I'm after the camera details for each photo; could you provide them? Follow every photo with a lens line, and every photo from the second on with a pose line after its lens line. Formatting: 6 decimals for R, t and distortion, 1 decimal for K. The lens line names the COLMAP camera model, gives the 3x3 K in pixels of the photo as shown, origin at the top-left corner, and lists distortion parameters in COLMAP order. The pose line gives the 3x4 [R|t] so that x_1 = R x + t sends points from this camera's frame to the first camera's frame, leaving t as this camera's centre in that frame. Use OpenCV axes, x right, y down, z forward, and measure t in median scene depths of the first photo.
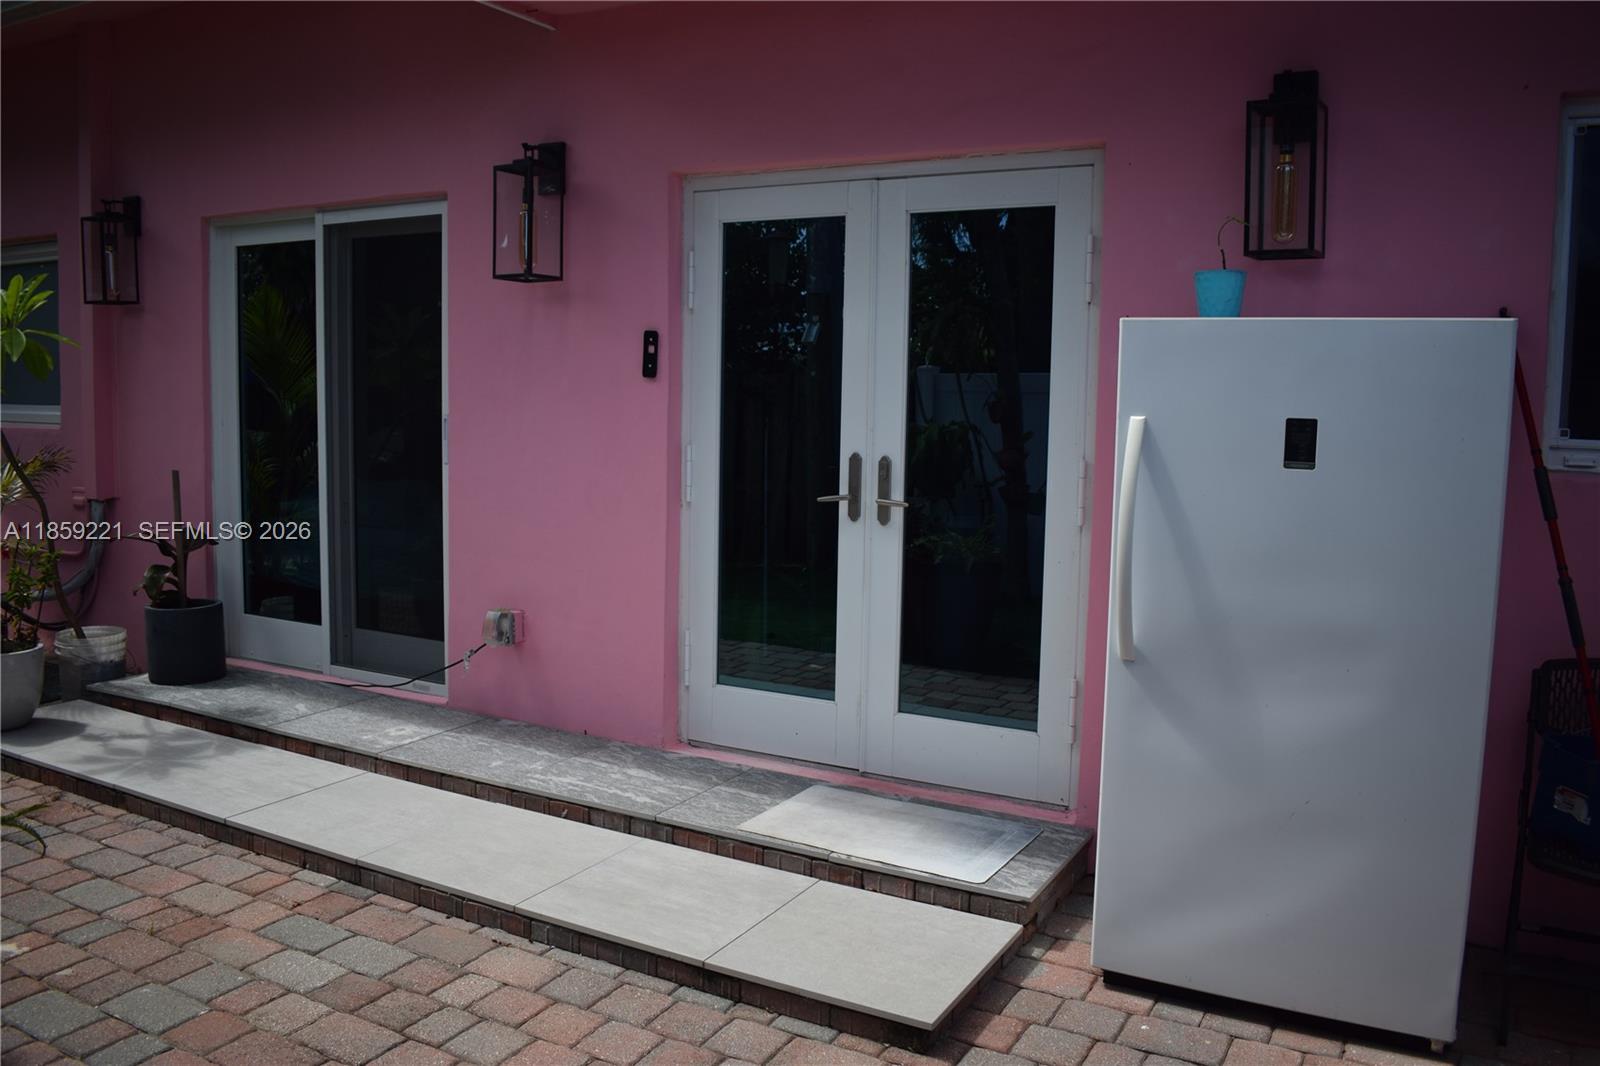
lens RADIAL K [[1289.7, 0, 800.0], [0, 1289.7, 533.0], [0, 0, 1]] dist [-0.094281, 0.003167]
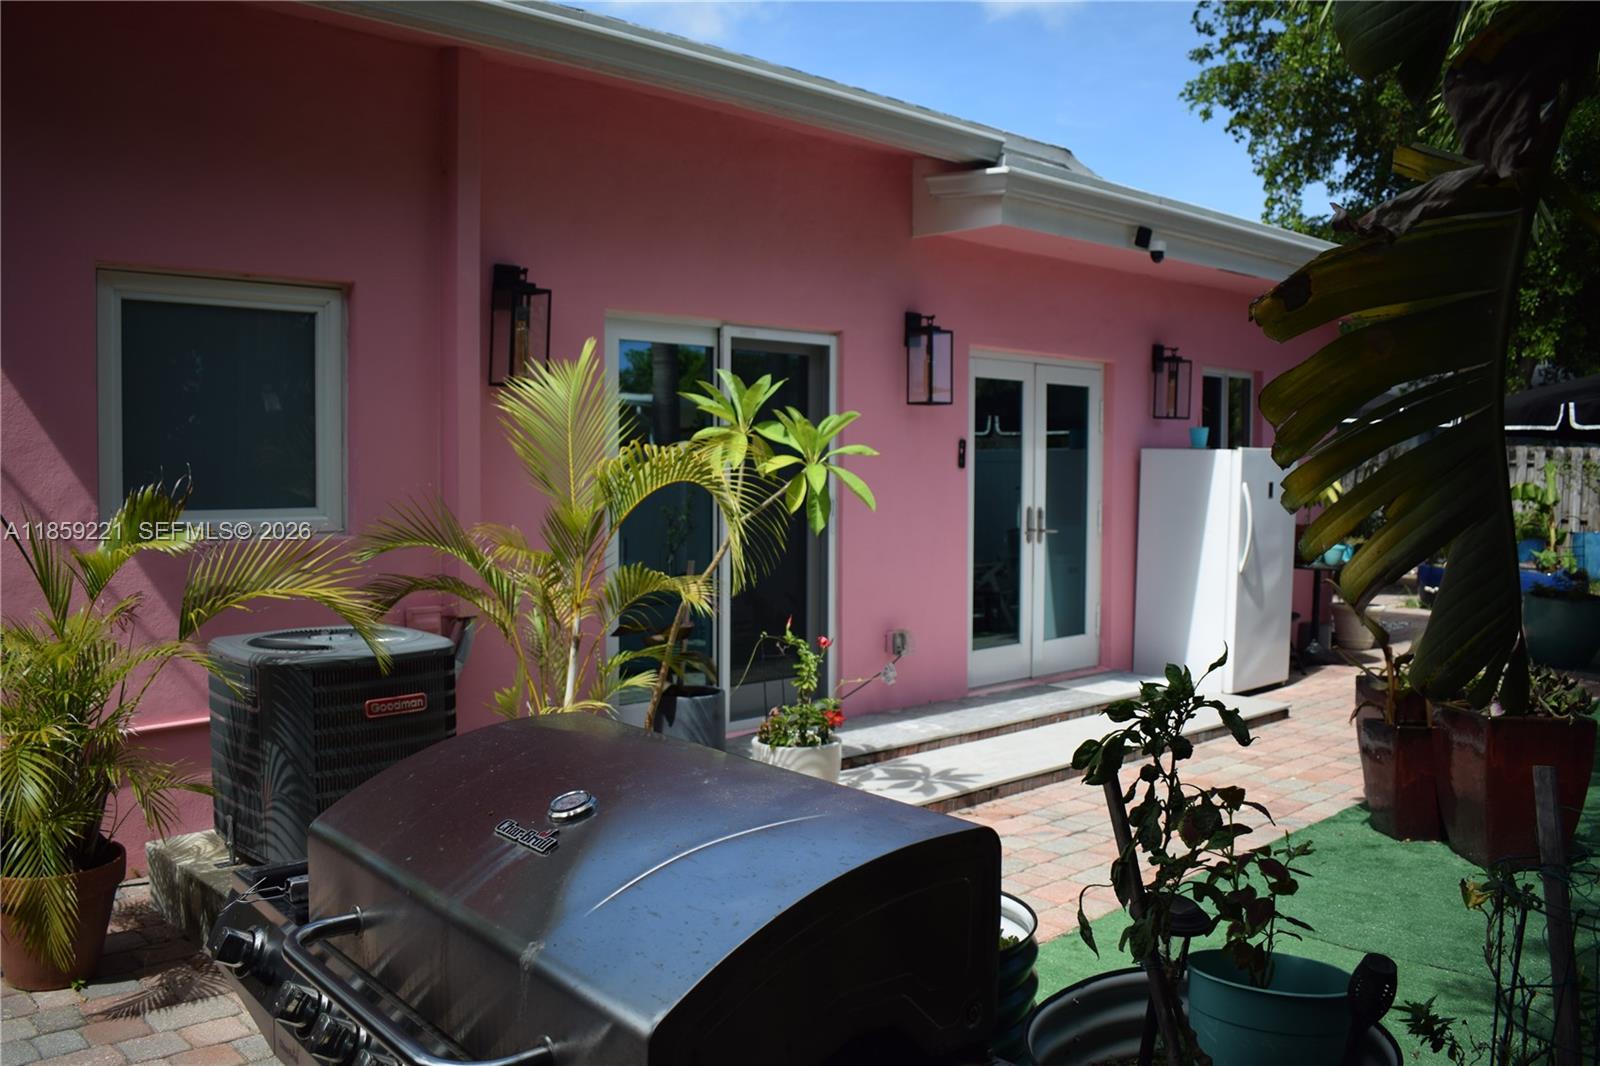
lens RADIAL K [[1343.6, 0, 794.7], [0, 1343.6, 523.6], [0, 0, 1]] dist [-0.090132, 0.009306]
pose [[0.296312, -0.064780, 0.952892, -1.837804], [0.098759, 0.994427, 0.036893, -0.137379], [-0.949971, 0.083174, 0.301059, 0.714458]]
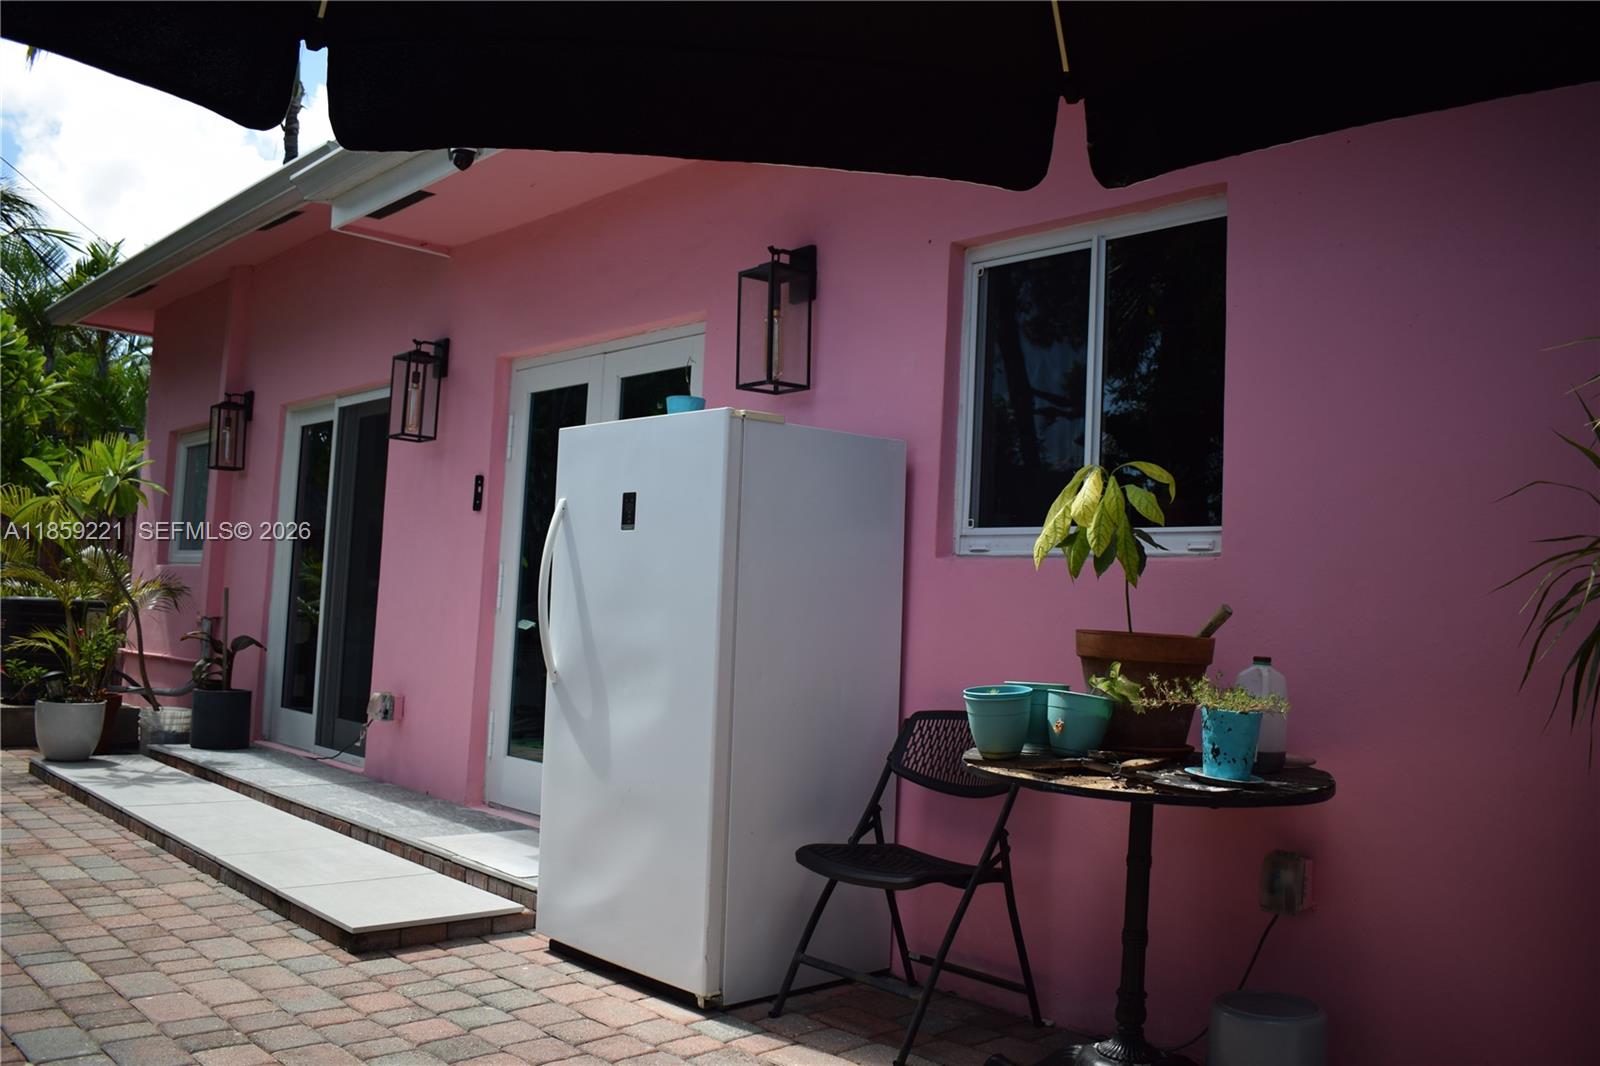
lens RADIAL K [[1343.6, 0, 794.7], [0, 1343.6, 523.6], [0, 0, 1]] dist [-0.090132, 0.009306]
pose [[0.950362, 0.008021, -0.311043, 0.609945], [-0.066761, 0.981642, -0.178668, 0.111847], [0.303900, 0.190565, 0.933451, -0.161066]]
